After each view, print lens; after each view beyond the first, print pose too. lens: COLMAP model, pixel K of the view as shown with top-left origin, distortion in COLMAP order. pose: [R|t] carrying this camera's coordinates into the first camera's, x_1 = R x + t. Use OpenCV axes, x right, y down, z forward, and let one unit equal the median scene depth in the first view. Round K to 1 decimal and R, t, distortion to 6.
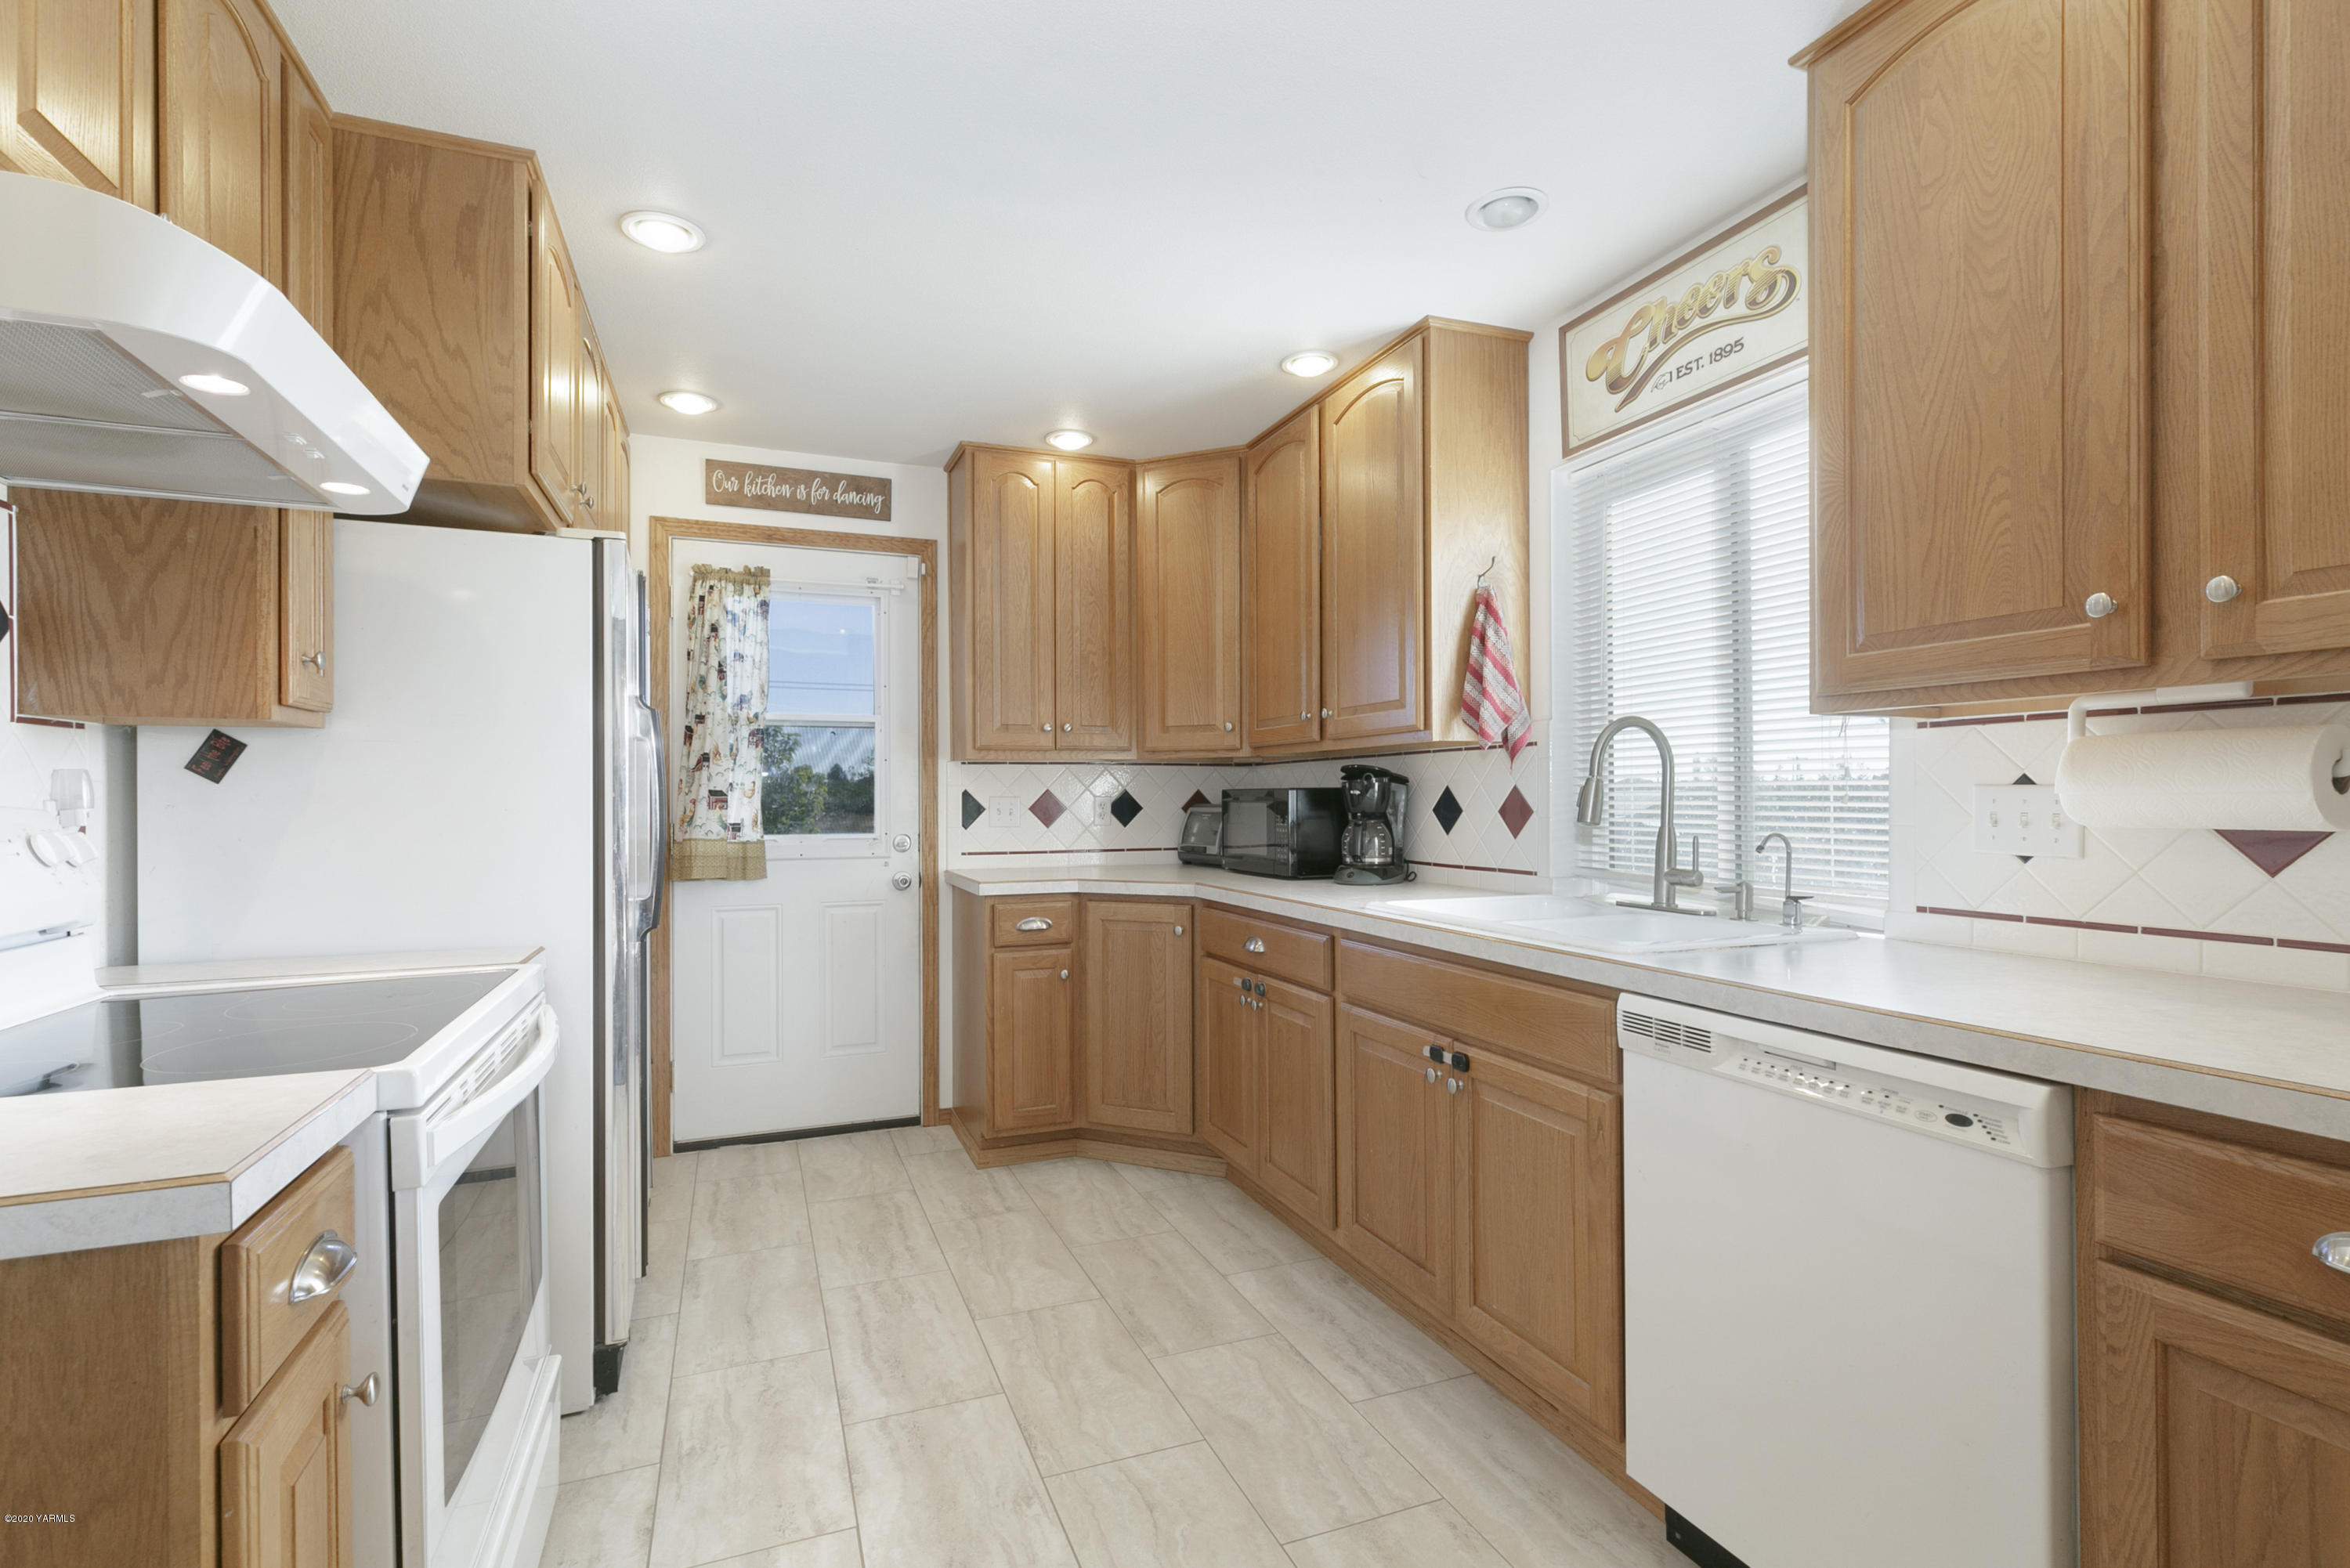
lens RADIAL K [[1093.9, 0, 1179.7], [0, 1093.9, 789.1], [0, 0, 1]] dist [0.004884, 0.000445]
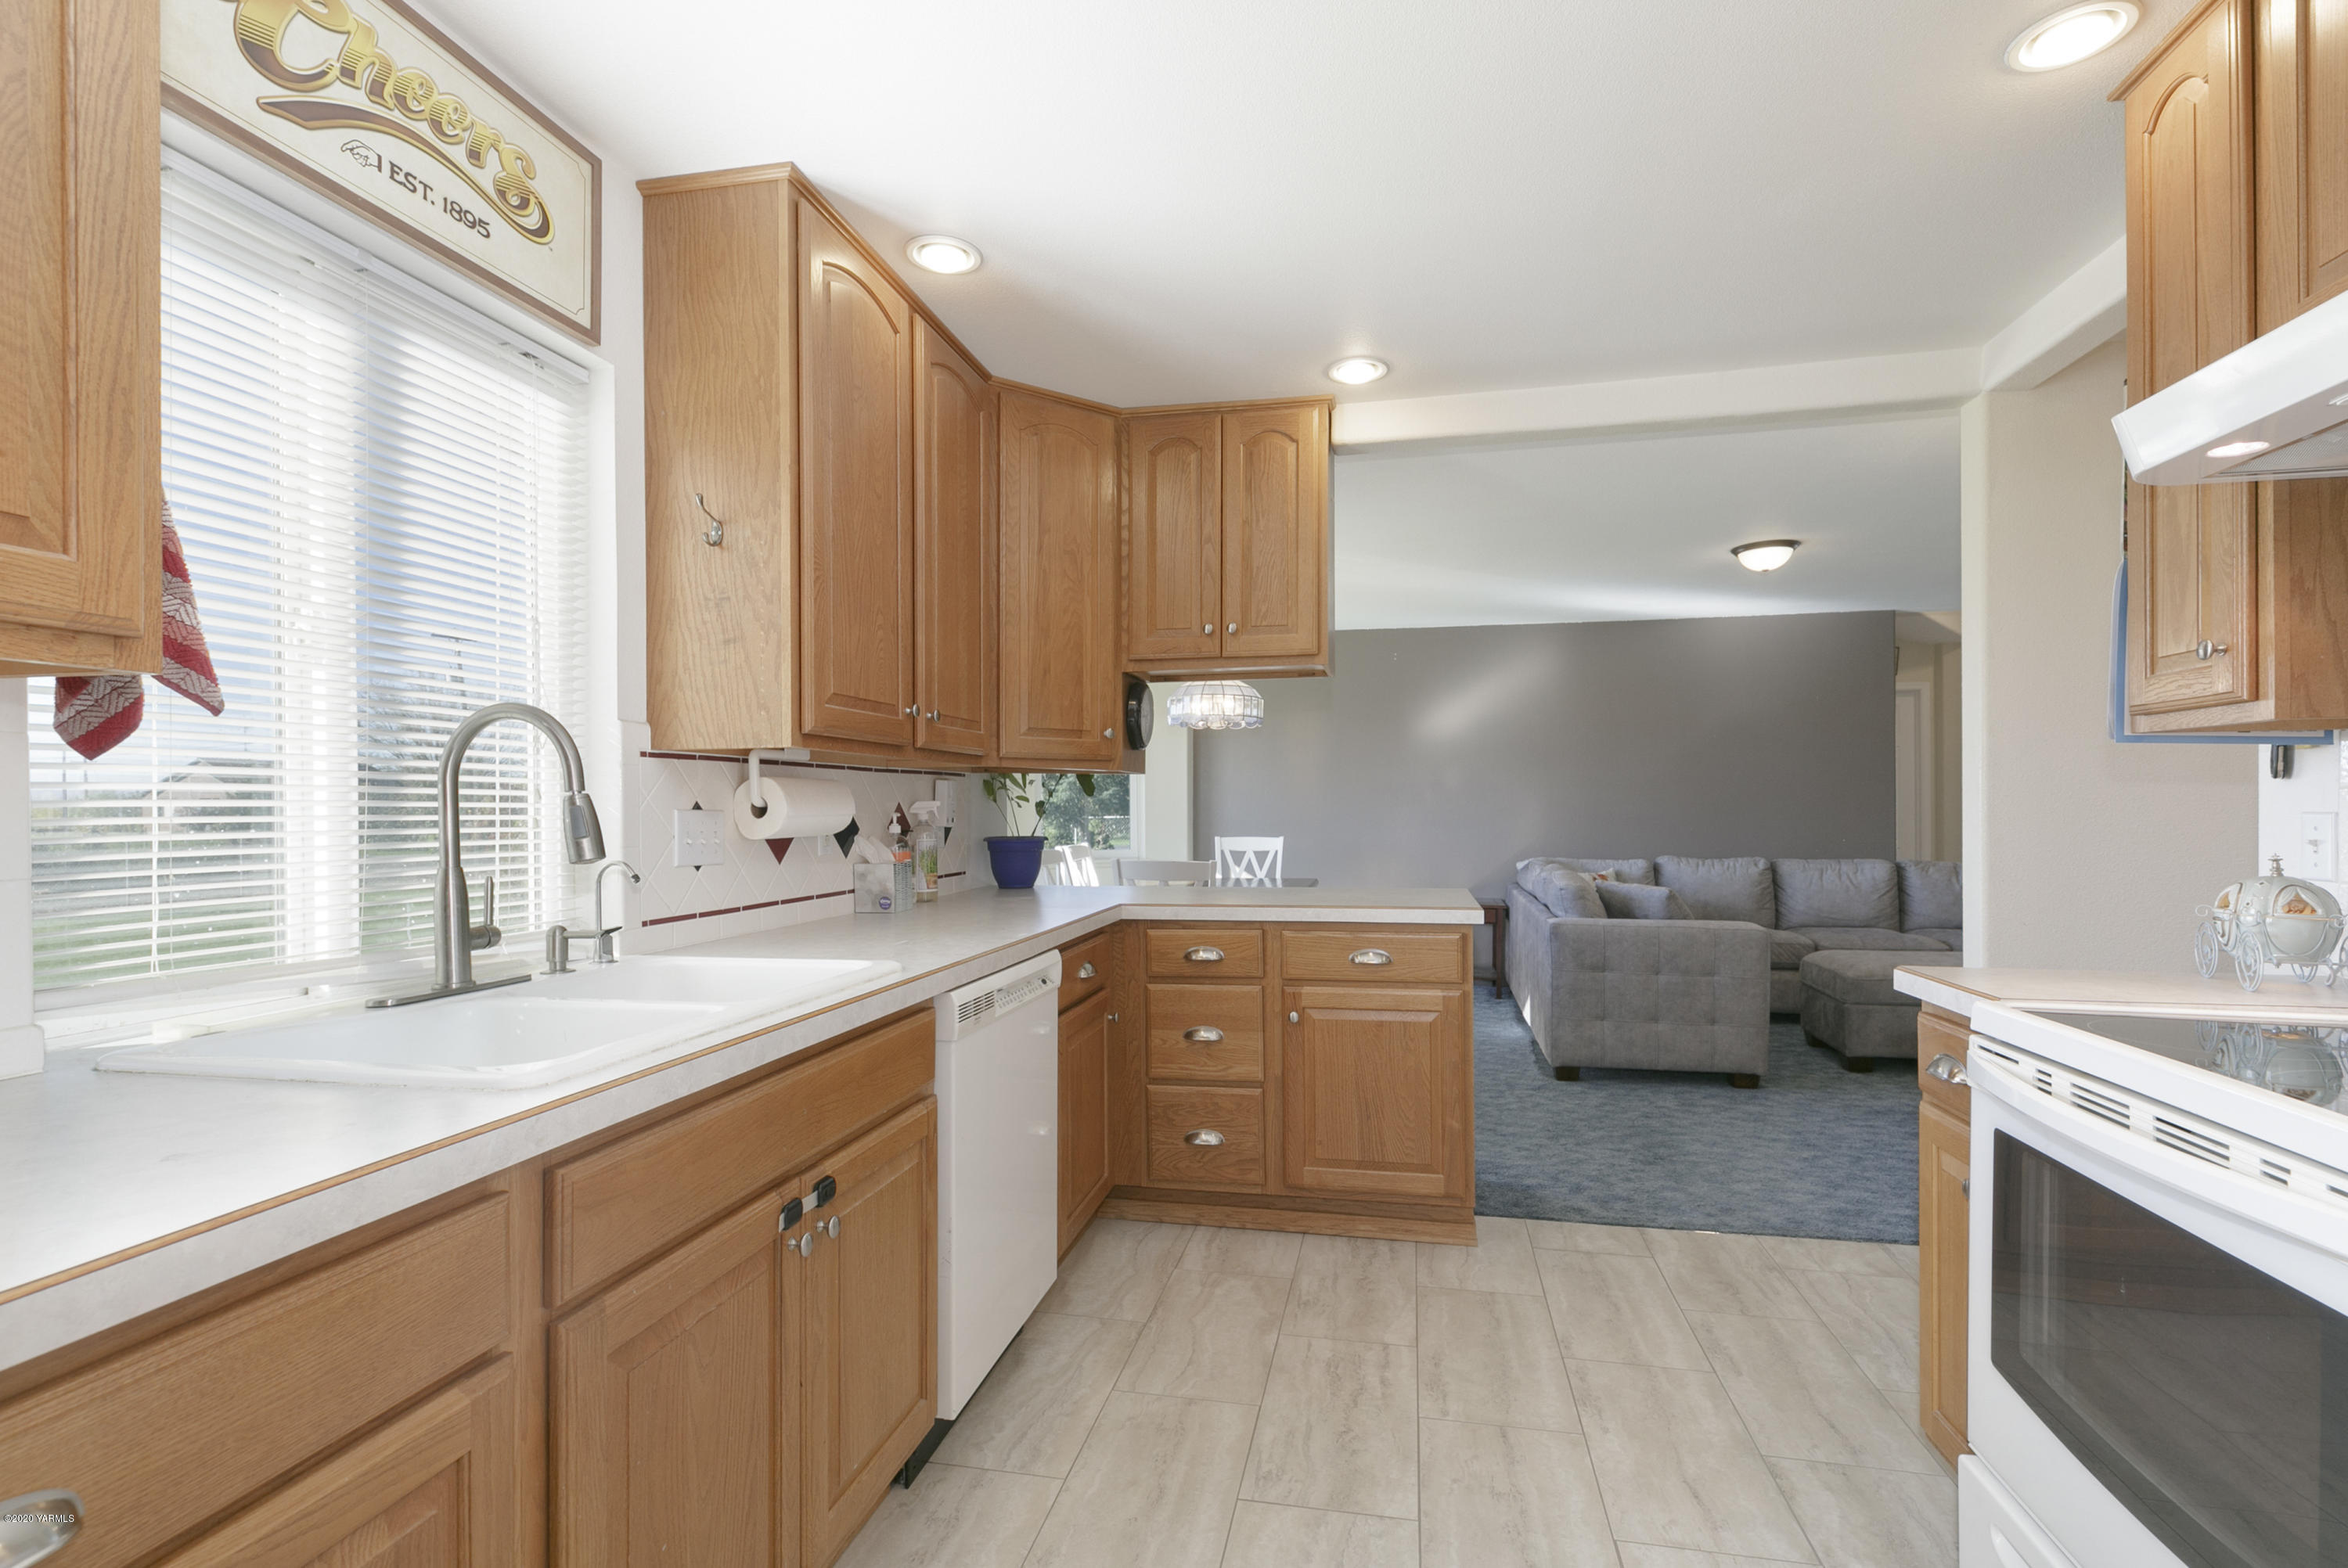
lens RADIAL K [[1092.9, 0, 1192.6], [0, 1092.9, 816.2], [0, 0, 1]] dist [0.004884, 0.000445]
pose [[-0.842478, 0.002658, 0.538725, -0.309972], [0.003212, 0.999995, 0.000089, 0.003948], [-0.538722, 0.001805, -0.842482, 1.366983]]
